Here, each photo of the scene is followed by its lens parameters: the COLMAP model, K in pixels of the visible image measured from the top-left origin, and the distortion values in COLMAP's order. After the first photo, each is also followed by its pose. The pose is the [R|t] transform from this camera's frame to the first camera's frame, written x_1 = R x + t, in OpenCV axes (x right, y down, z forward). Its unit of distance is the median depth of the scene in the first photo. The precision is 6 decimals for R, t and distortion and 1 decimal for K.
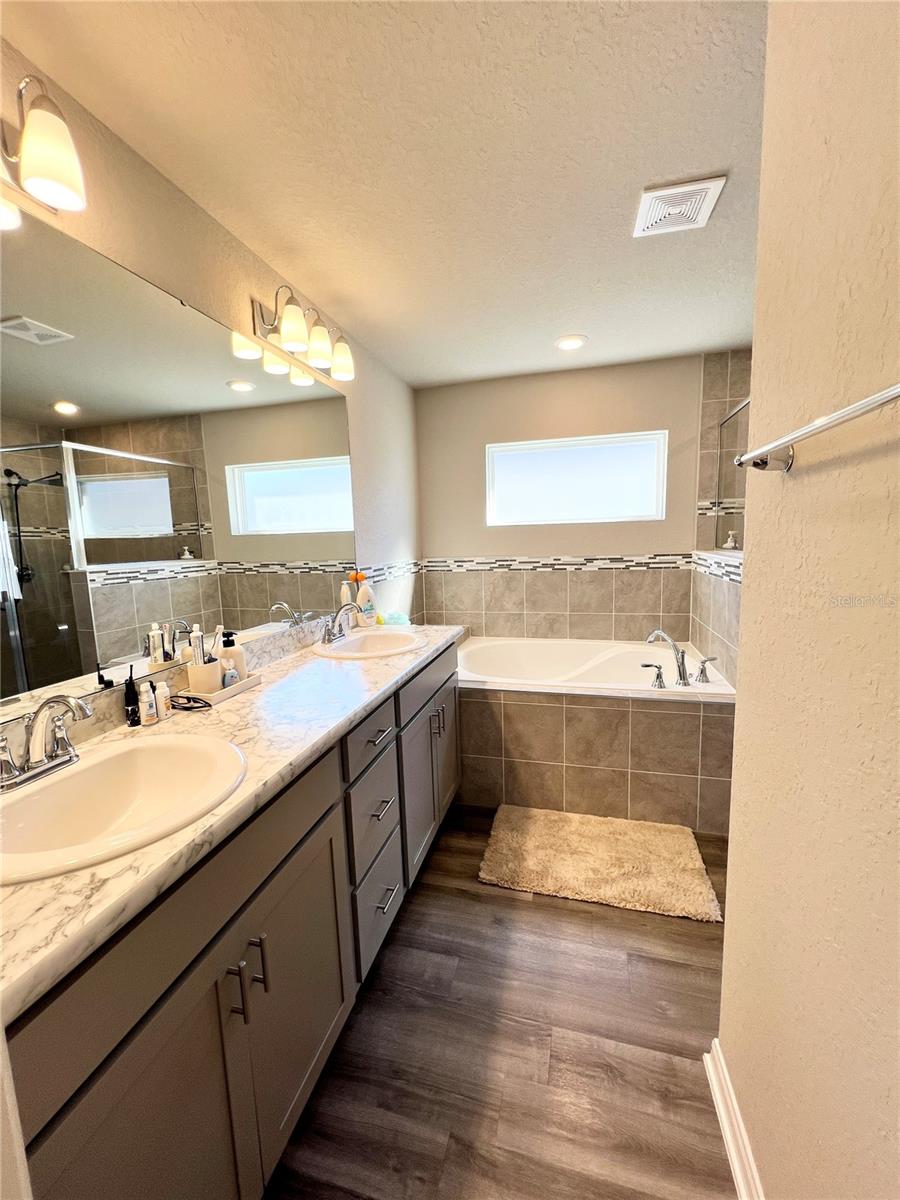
lens RADIAL K [[477.8, 0, 459.9], [0, 477.8, 599.4], [0, 0, 1]] dist [-0.000782, -0.000040]
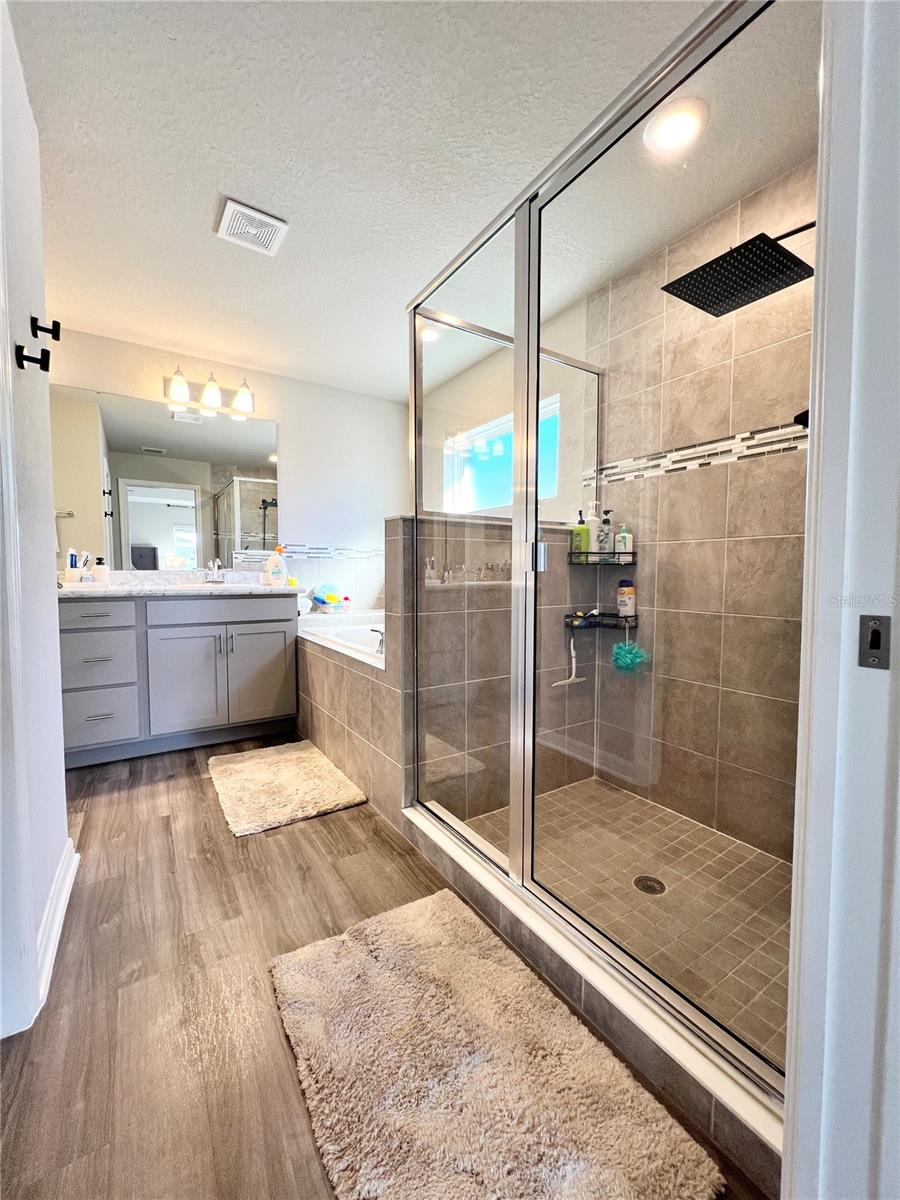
lens RADIAL K [[477.8, 0, 458.0], [0, 477.8, 599.9], [0, 0, 1]] dist [-0.000782, -0.000040]
pose [[0.744557, 0.069362, -0.663946, 0.904910], [-0.113698, 0.993232, -0.023740, 0.060247], [0.657805, 0.093165, 0.747404, 0.264716]]
